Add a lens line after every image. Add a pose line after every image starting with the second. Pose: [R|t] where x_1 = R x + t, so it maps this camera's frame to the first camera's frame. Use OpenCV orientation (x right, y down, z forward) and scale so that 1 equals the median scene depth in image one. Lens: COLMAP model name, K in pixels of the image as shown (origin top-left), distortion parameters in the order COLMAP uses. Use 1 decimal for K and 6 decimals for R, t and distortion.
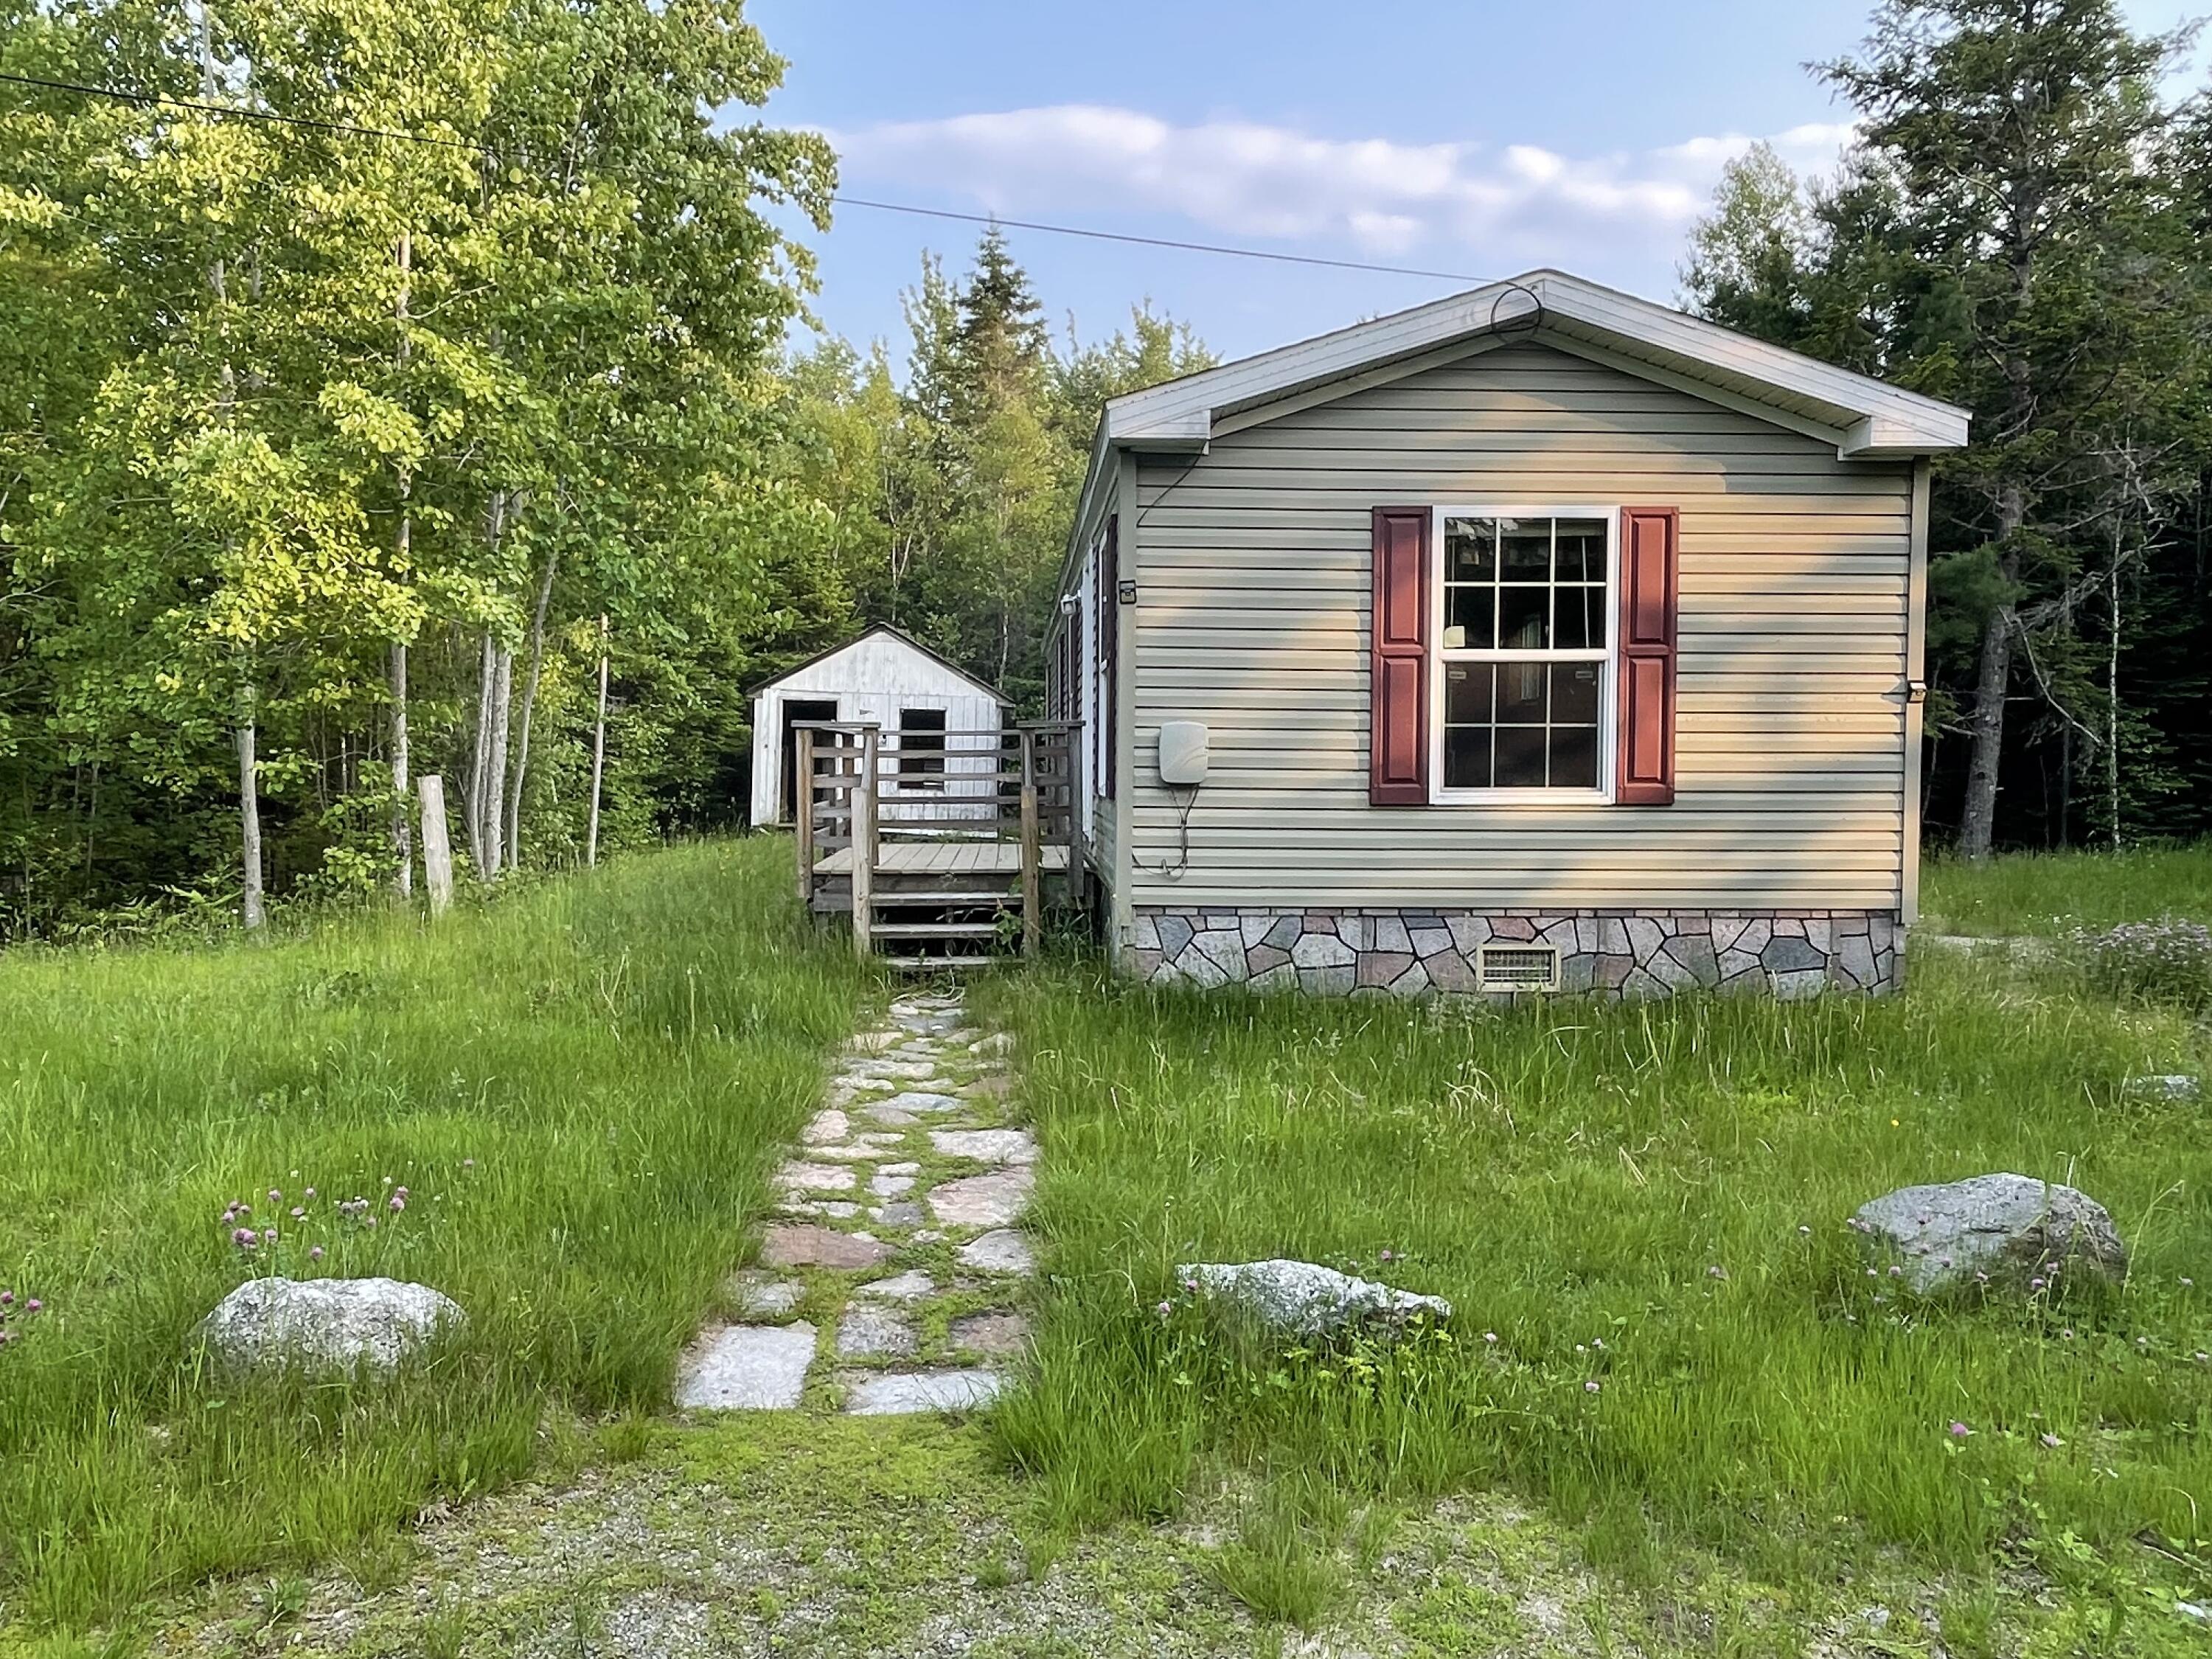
lens RADIAL K [[1629.8, 0, 1106.0], [0, 1629.8, 829.5], [0, 0, 1]] dist [0.035063, -0.042804]
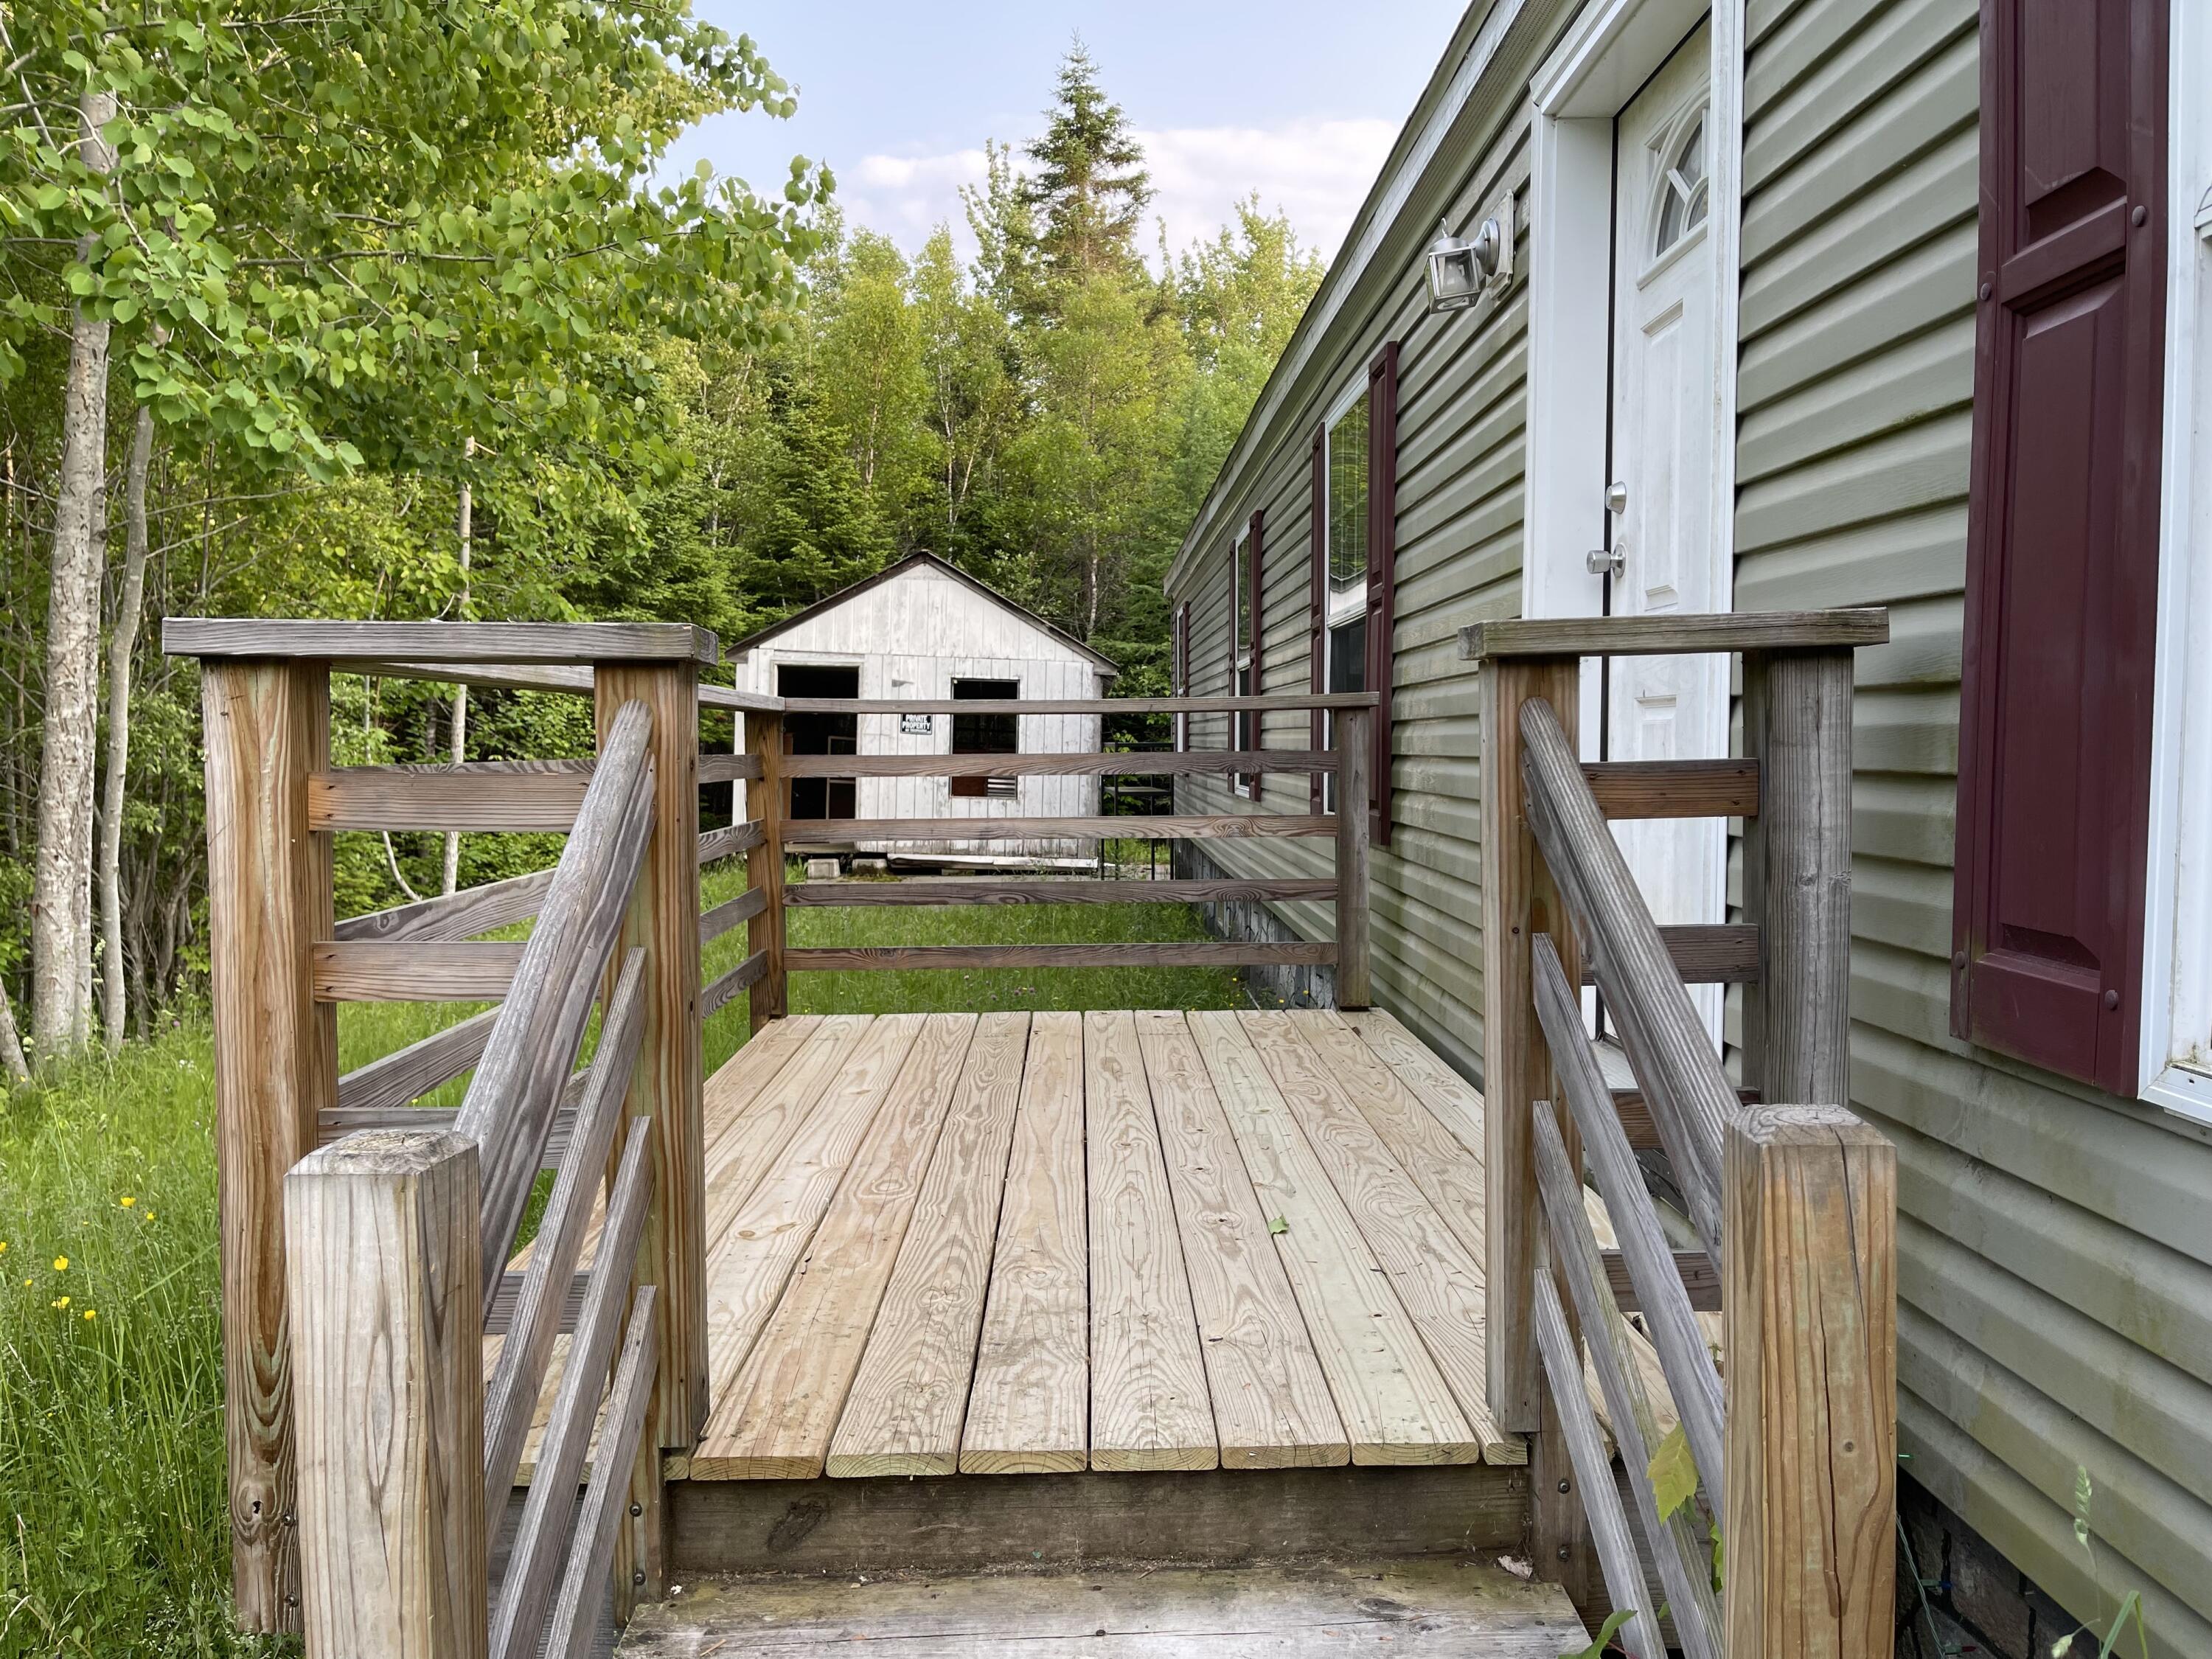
lens RADIAL K [[1650.1, 0, 1106.0], [0, 1650.1, 829.5], [0, 0, 1]] dist [0.003802, 0.000850]
pose [[0.999118, -0.000619, -0.041989, -0.107496], [0.000982, 0.999962, 0.008628, -0.055745], [0.041982, -0.008661, 0.999081, 1.013776]]
